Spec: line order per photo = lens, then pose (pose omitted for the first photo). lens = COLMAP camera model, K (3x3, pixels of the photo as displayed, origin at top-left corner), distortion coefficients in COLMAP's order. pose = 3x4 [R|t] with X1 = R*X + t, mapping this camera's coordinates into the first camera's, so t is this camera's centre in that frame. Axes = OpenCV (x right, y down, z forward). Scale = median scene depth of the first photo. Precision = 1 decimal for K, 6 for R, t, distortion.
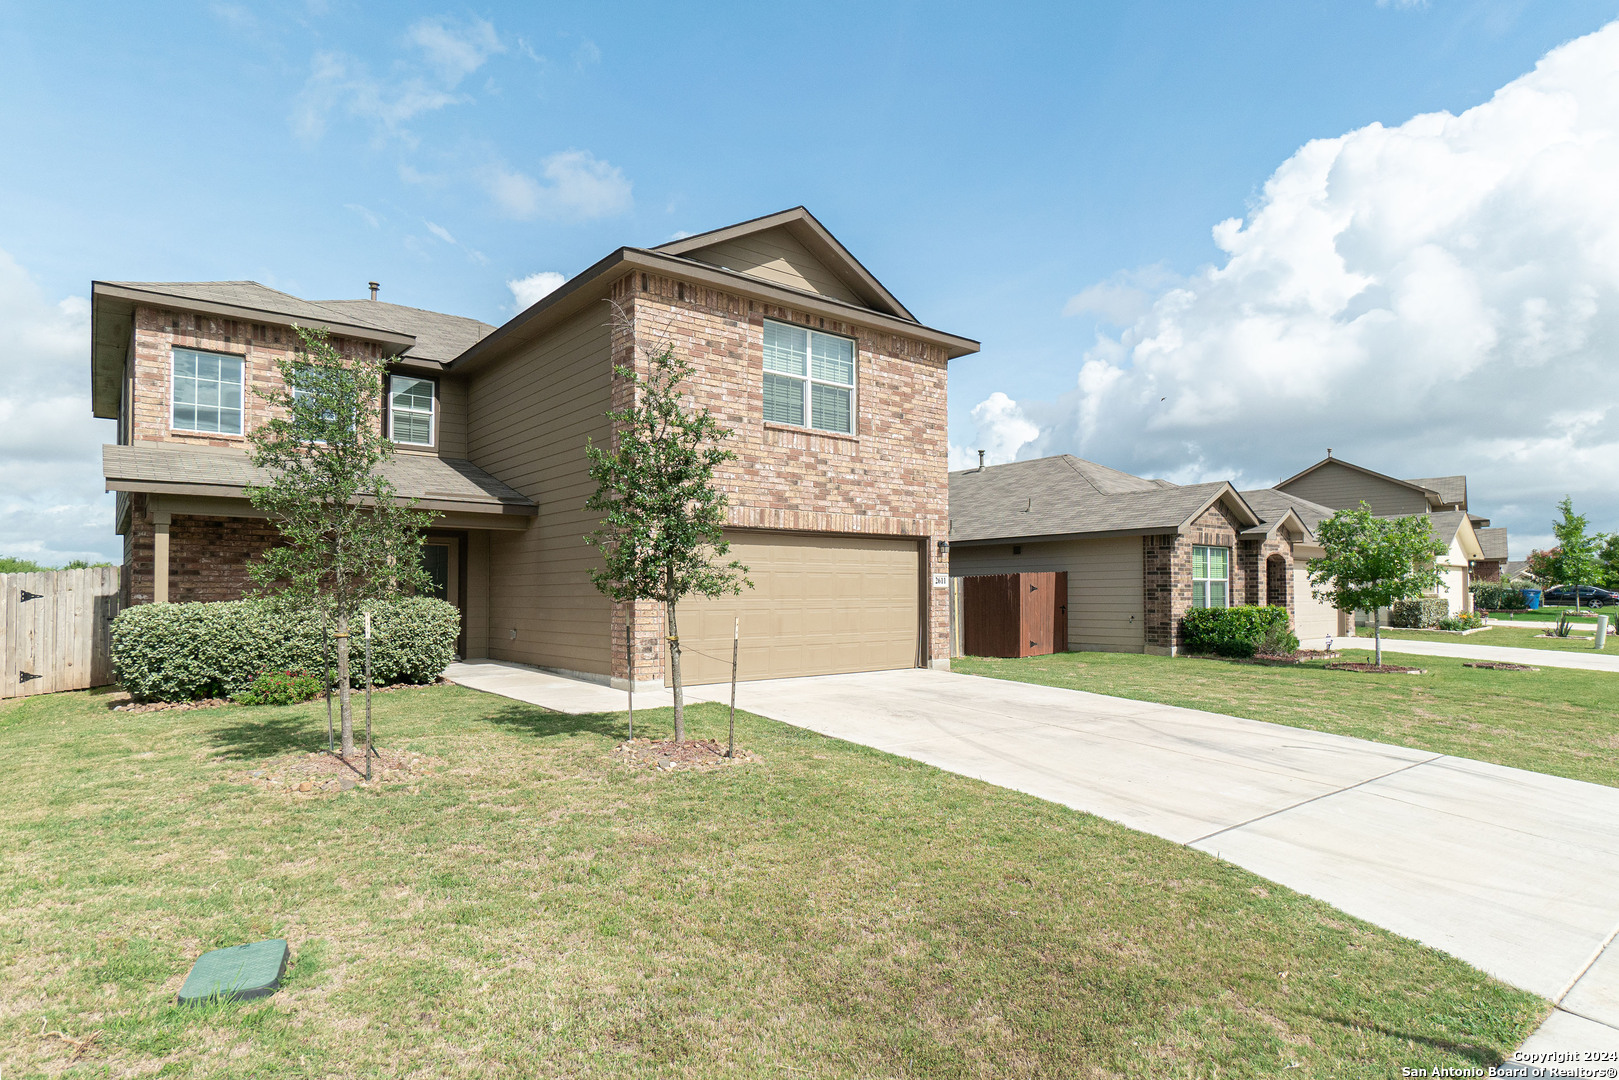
lens RADIAL K [[871.8, 0, 810.6], [0, 871.8, 551.1], [0, 0, 1]] dist [-0.005353, -0.000588]
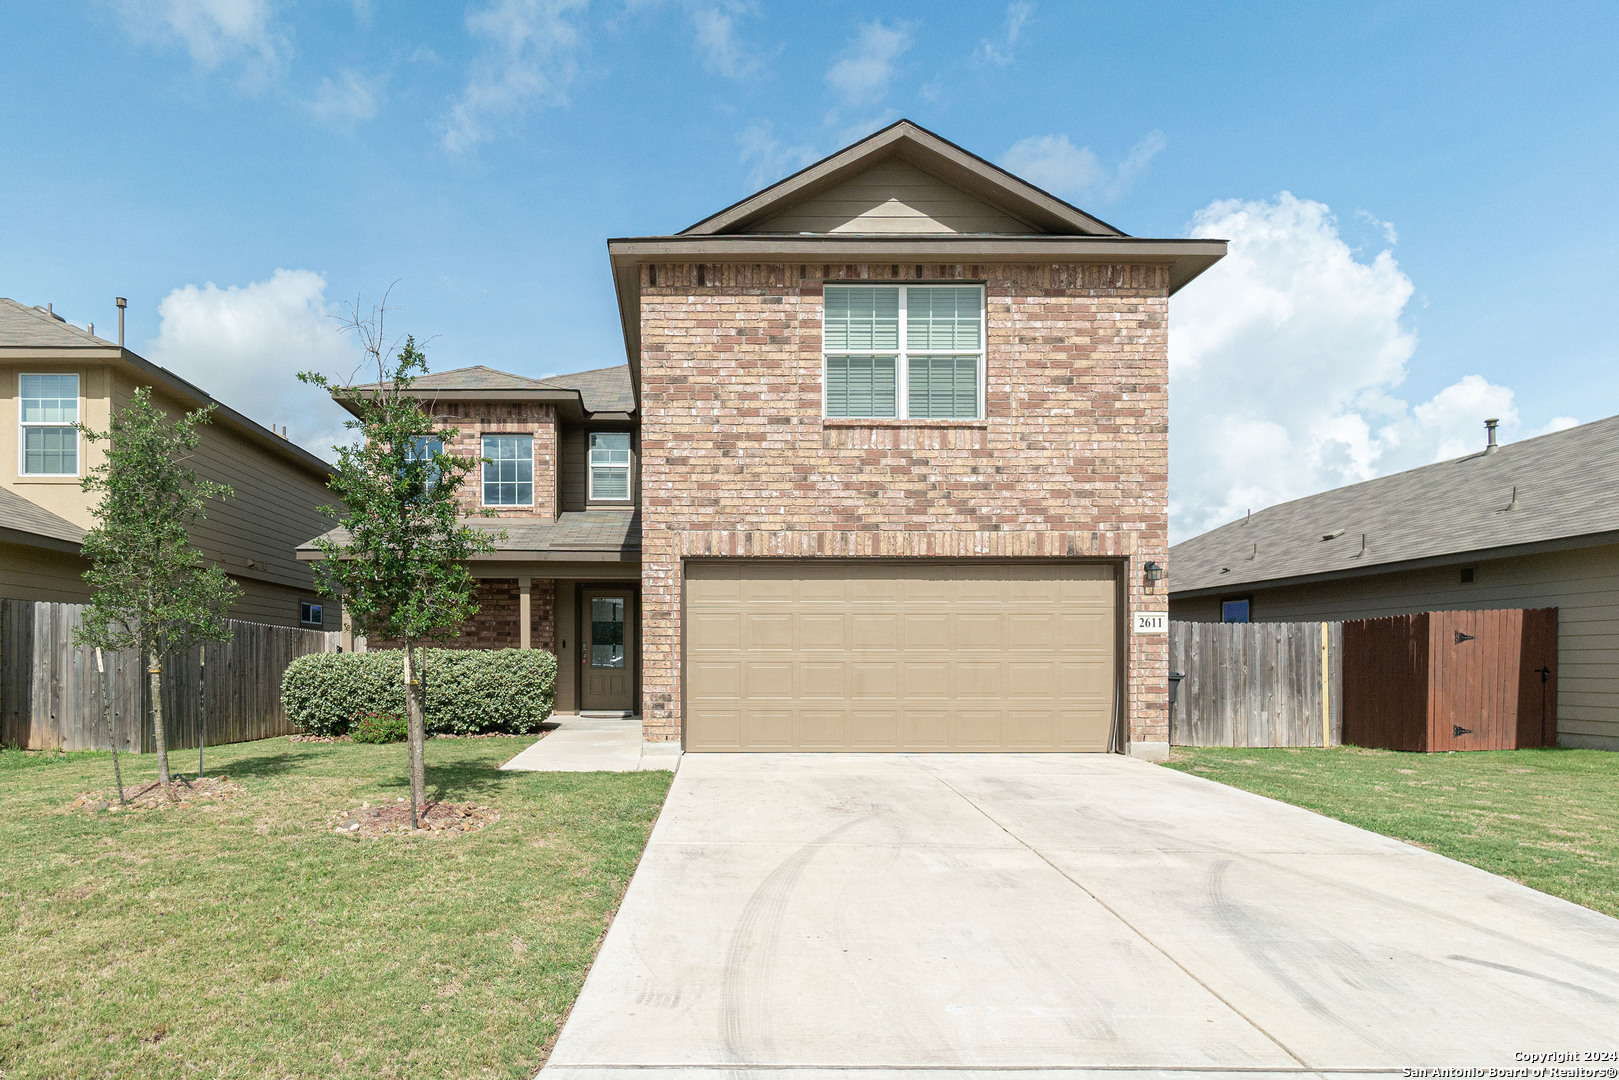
lens RADIAL K [[954.2, 0, 809.4], [0, 954.2, 652.8], [0, 0, 1]] dist [-0.012234, -0.001374]
pose [[0.779620, -0.004399, -0.626237, 0.433042], [0.027453, 0.999254, 0.027158, 0.032661], [0.625651, -0.038365, 0.779159, 0.304687]]
